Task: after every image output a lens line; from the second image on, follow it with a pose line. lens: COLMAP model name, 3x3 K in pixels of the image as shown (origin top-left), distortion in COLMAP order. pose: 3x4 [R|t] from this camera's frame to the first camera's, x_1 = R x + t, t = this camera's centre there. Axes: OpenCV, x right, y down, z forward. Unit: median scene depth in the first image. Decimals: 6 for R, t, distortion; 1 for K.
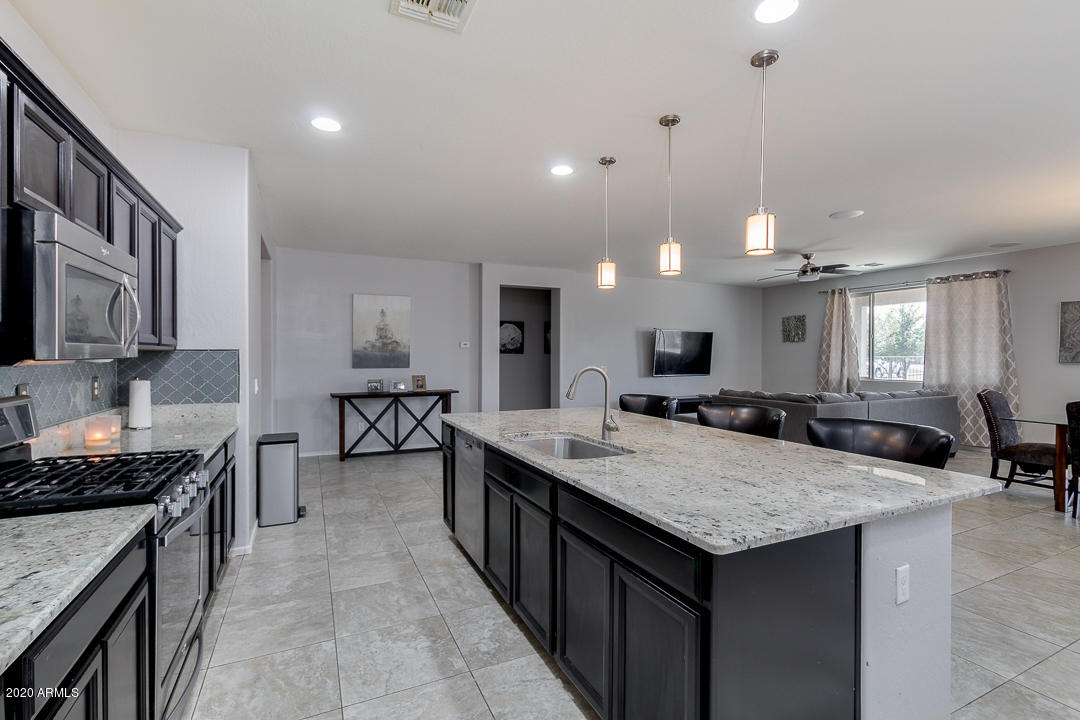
lens RADIAL K [[498.8, 0, 540.9], [0, 498.8, 358.6], [0, 0, 1]] dist [-0.001524, 0.000448]
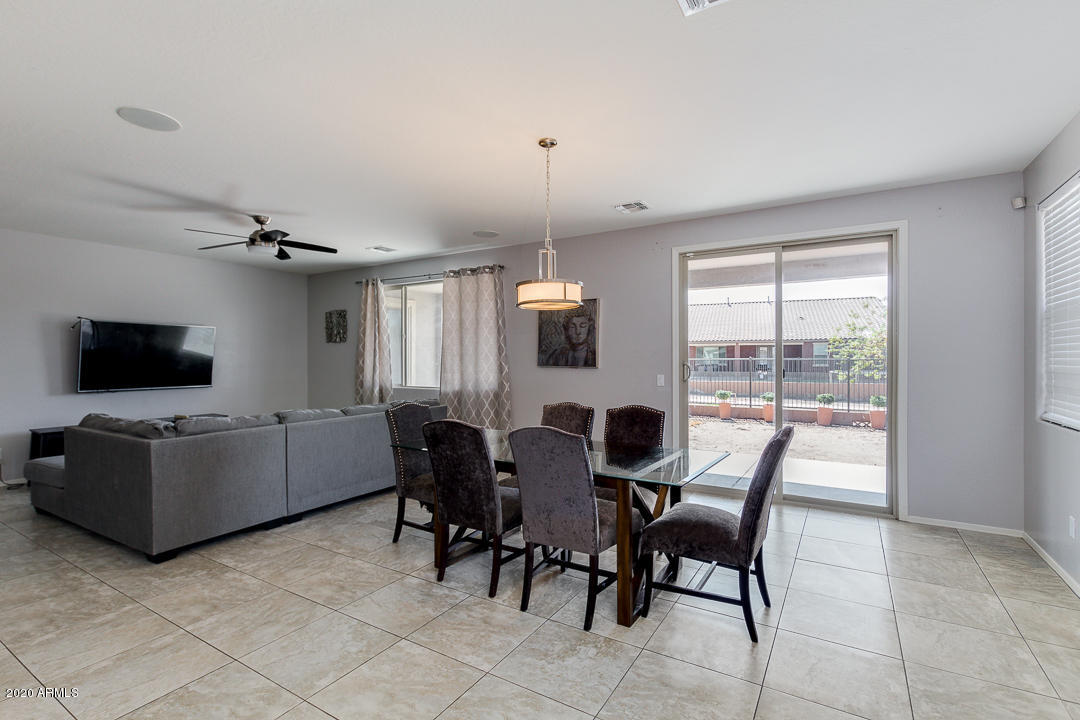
lens RADIAL K [[498.8, 0, 540.7], [0, 498.8, 357.1], [0, 0, 1]] dist [-0.001524, 0.000448]
pose [[0.836143, -0.000641, 0.548511, 0.469816], [0.006267, 0.999945, -0.008386, -0.000272], [-0.548475, 0.010450, 0.836102, 0.183101]]
